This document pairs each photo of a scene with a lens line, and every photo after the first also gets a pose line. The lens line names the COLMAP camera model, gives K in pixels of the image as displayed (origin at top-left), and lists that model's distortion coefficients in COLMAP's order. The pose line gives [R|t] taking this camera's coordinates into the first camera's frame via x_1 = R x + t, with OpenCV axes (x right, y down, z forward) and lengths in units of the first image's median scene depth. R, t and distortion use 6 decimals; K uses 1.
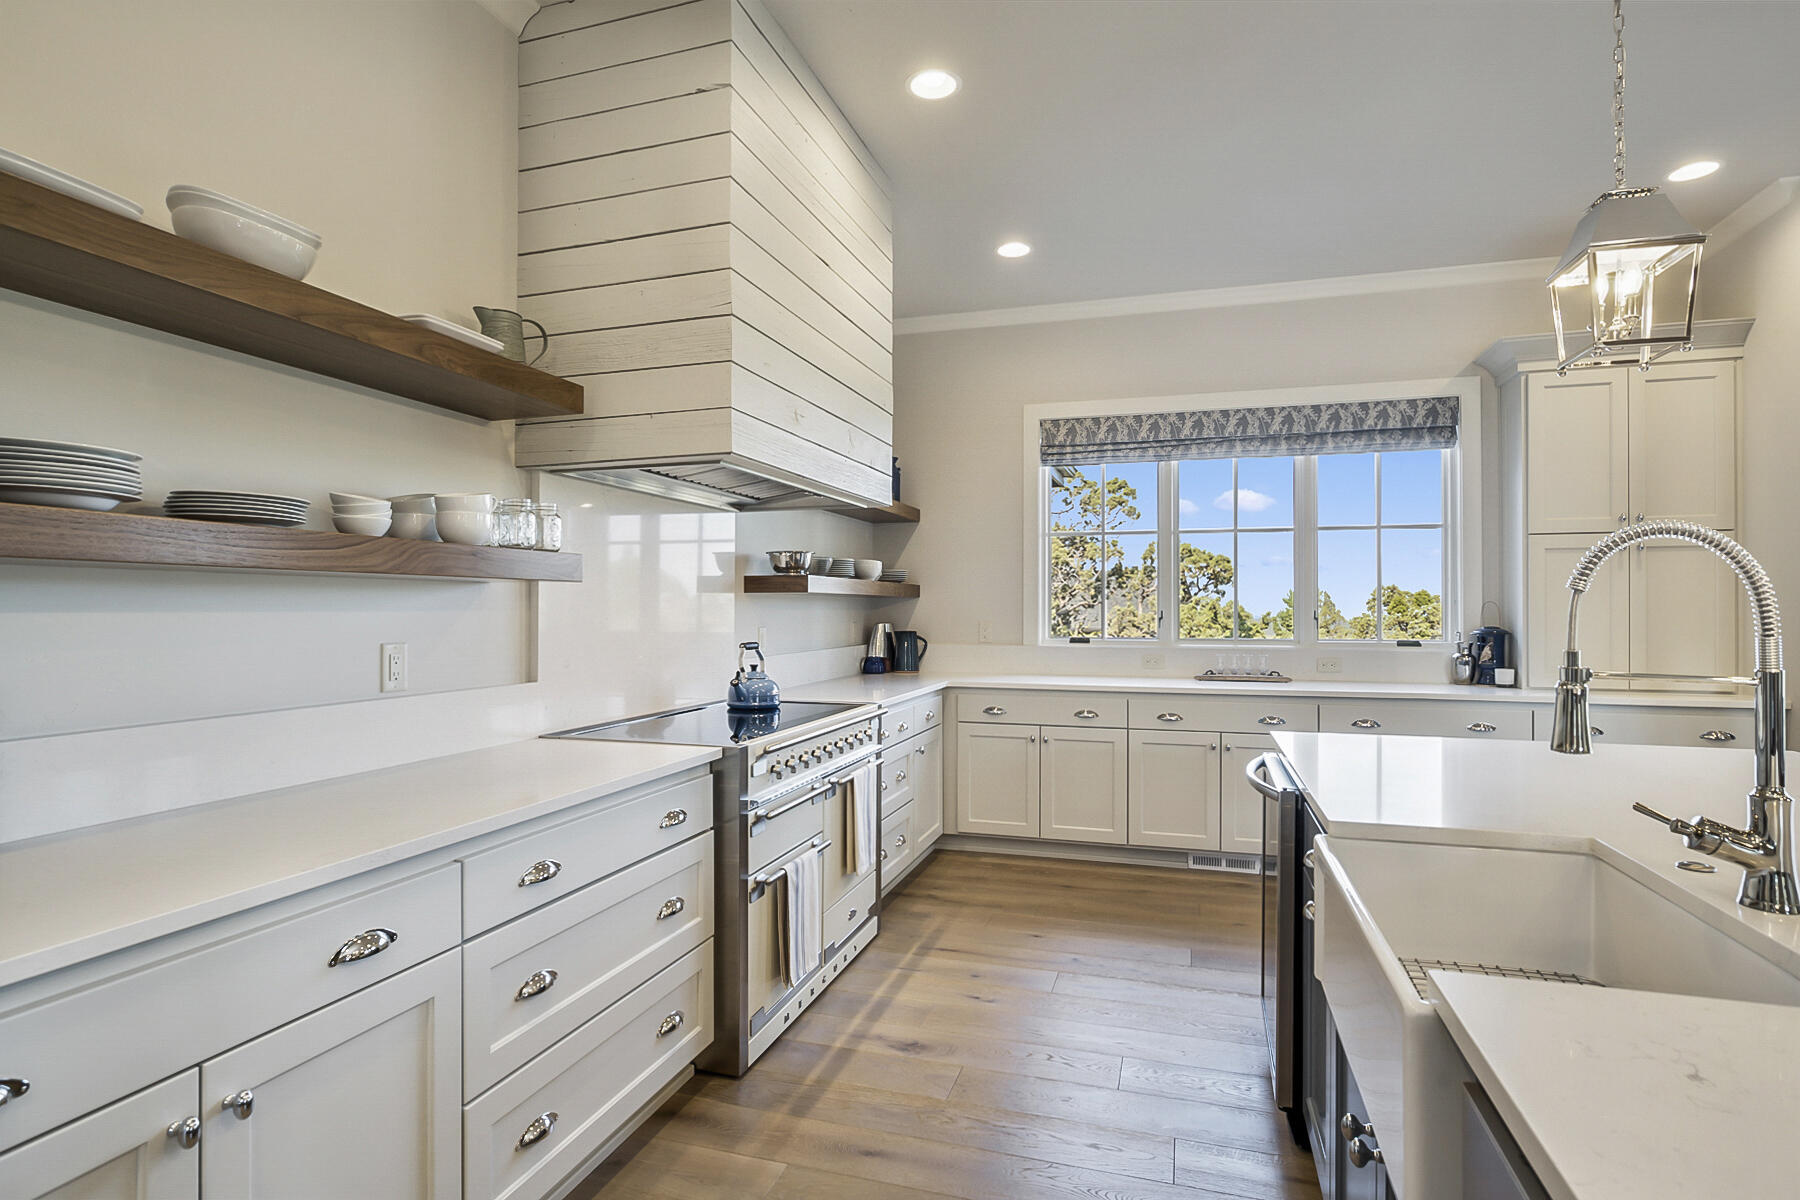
lens RADIAL K [[912.5, 0, 900.0], [0, 912.5, 600.0], [0, 0, 1]] dist [-0.020880, 0.008597]
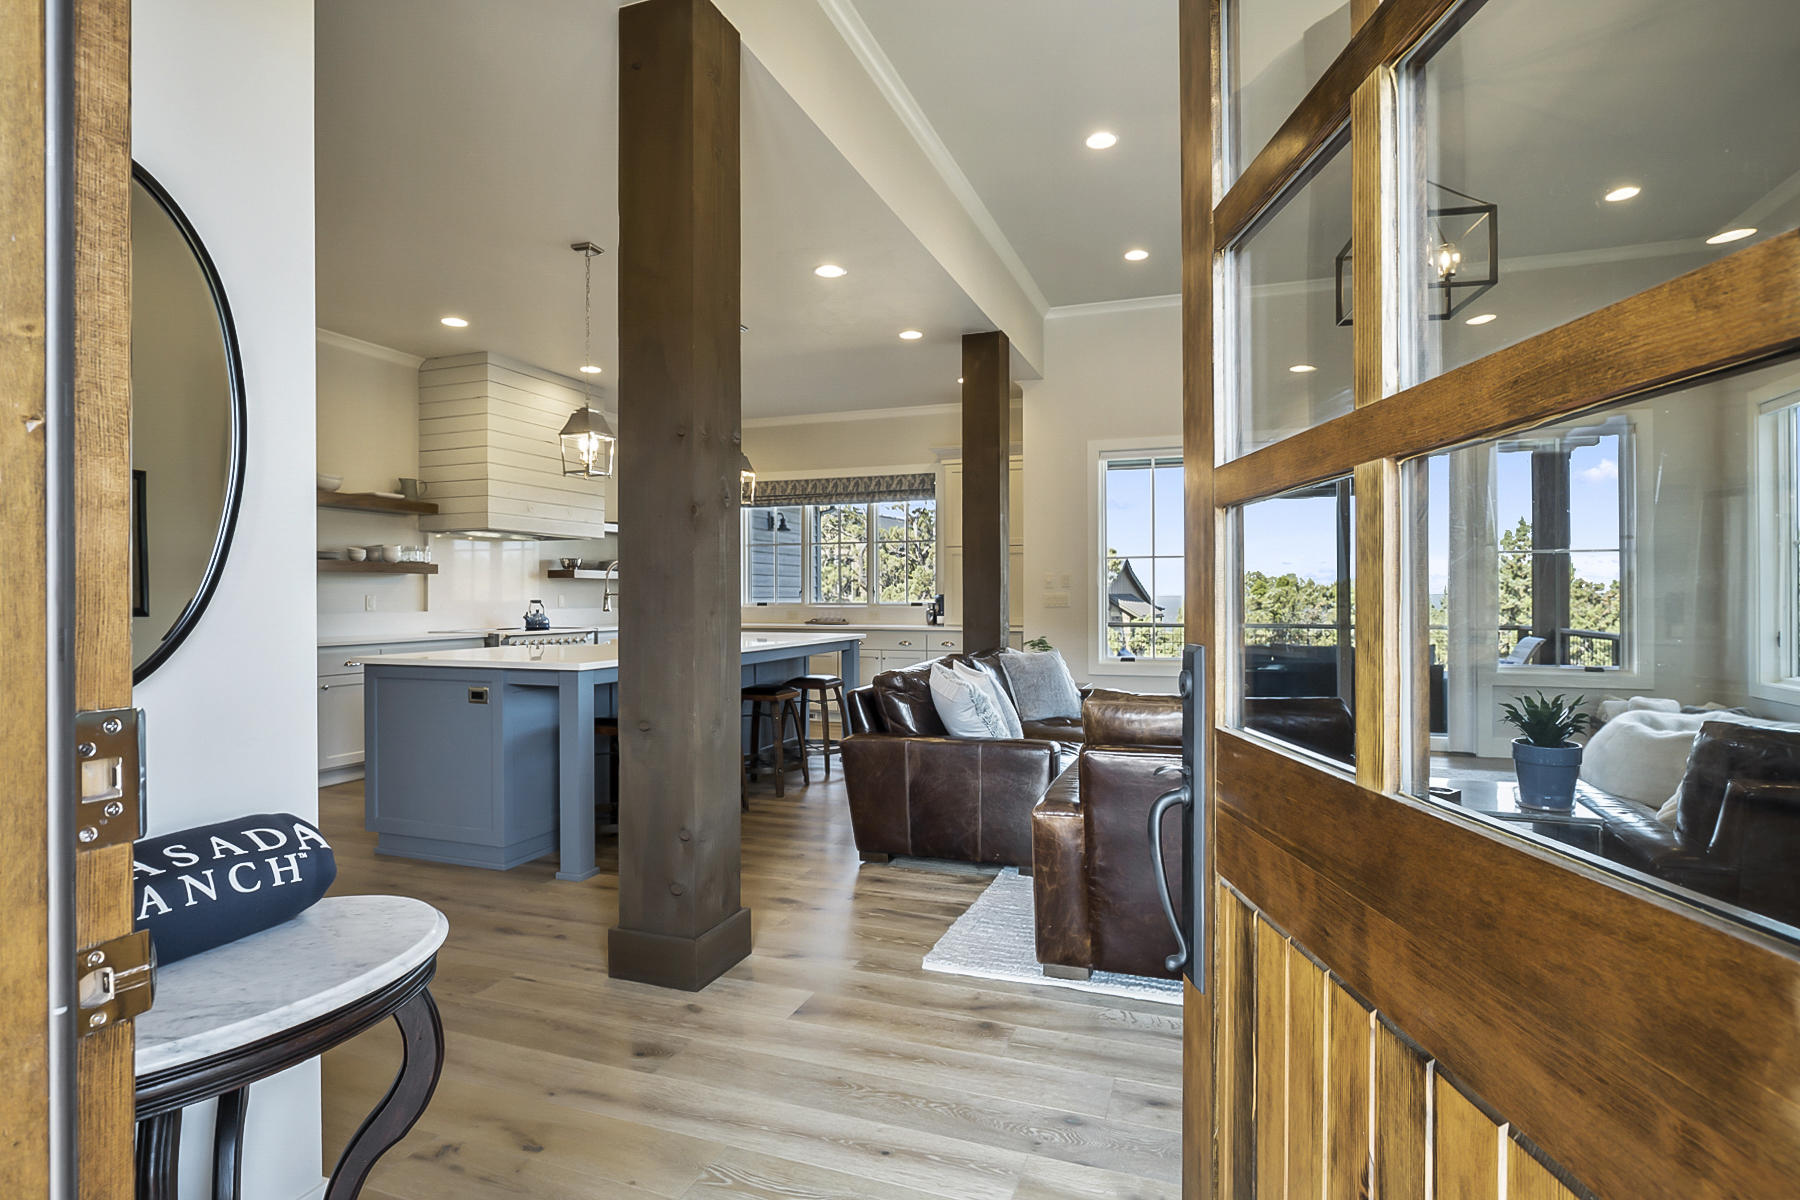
lens RADIAL K [[912.5, 0, 900.0], [0, 912.5, 600.0], [0, 0, 1]] dist [-0.020880, 0.008597]
pose [[0.998783, -0.002304, -0.049259, 0.632509], [0.002975, 0.999904, 0.013540, 0.013997], [0.049223, -0.013670, 0.998694, -0.901580]]
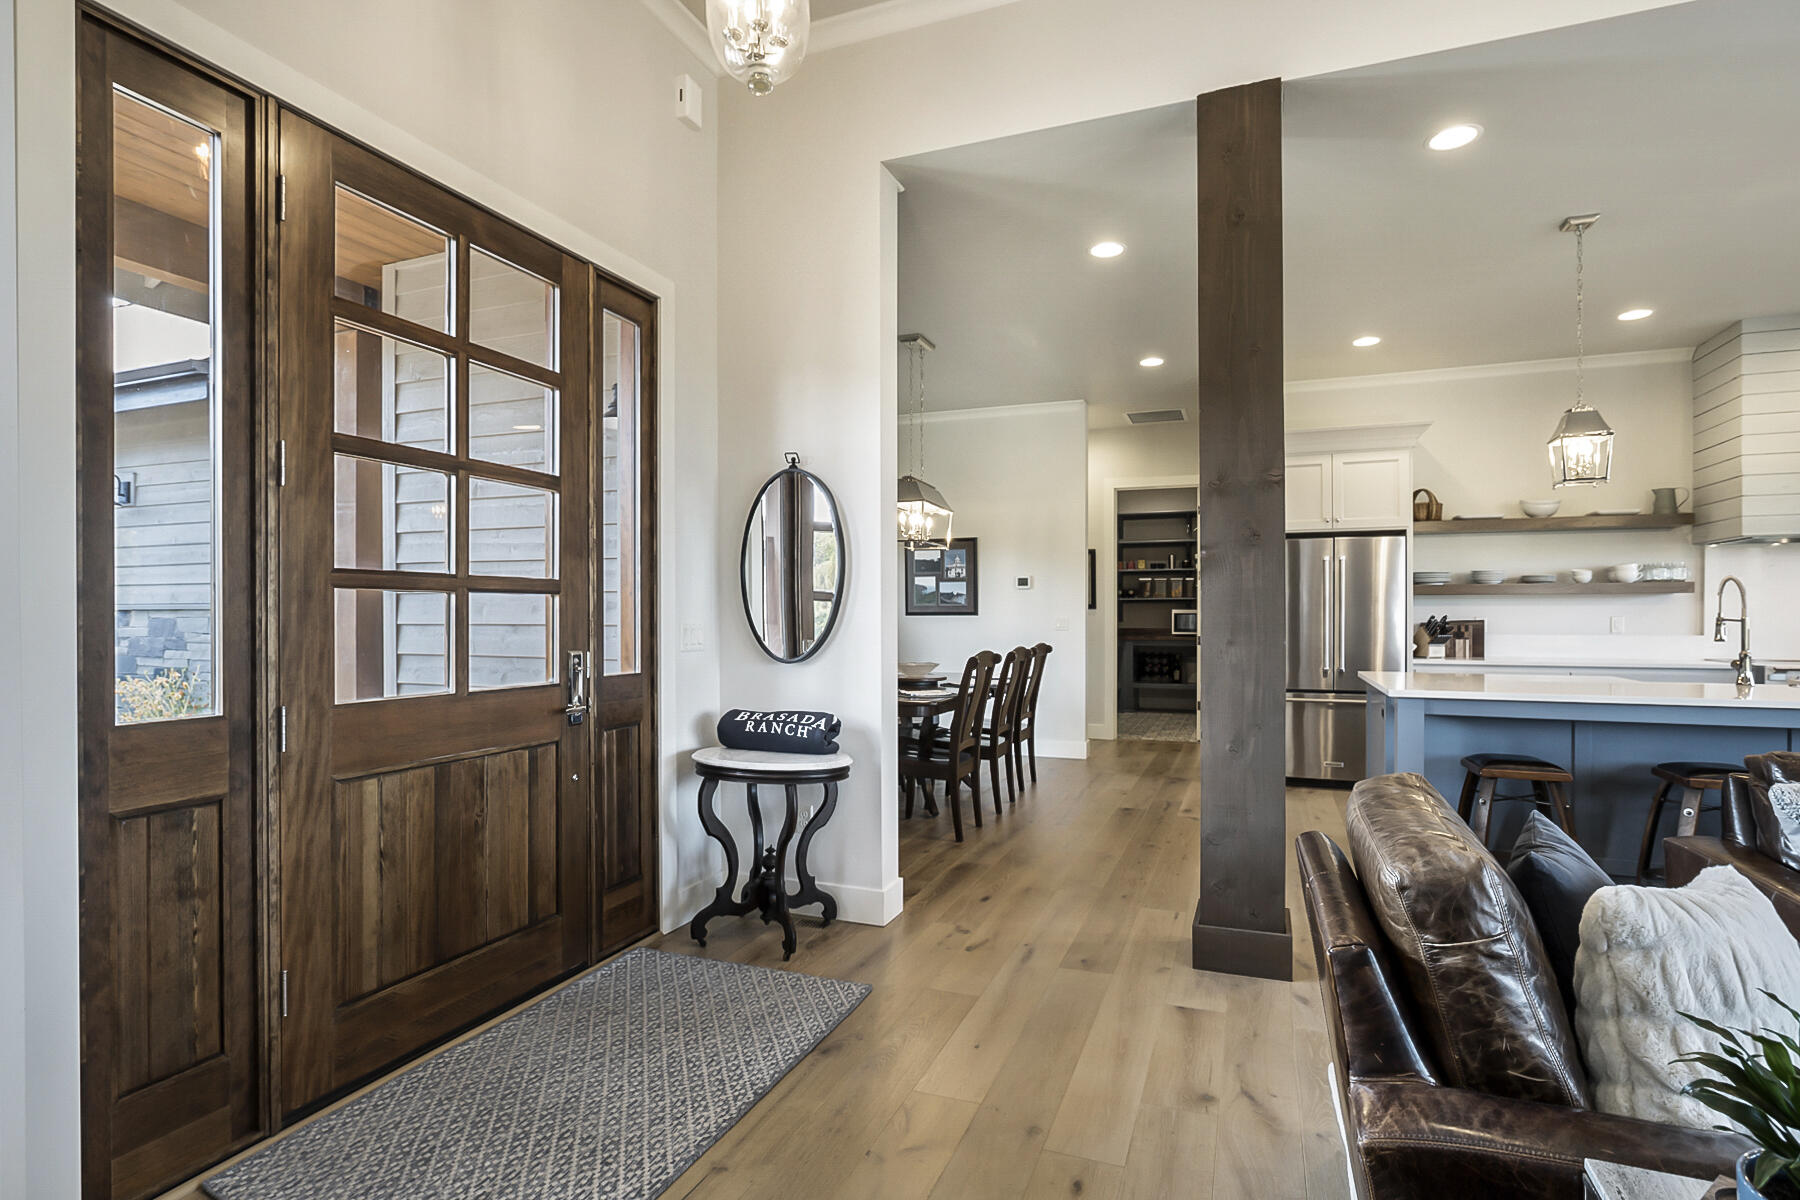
lens RADIAL K [[912.4, 0, 908.5], [0, 912.4, 617.0], [0, 0, 1]] dist [-0.003381, 0.000155]
pose [[-0.063092, 0.004966, -0.997995, 1.157601], [0.012448, 0.999914, 0.004189, 0.004238], [0.997930, -0.012159, -0.063148, -0.496959]]
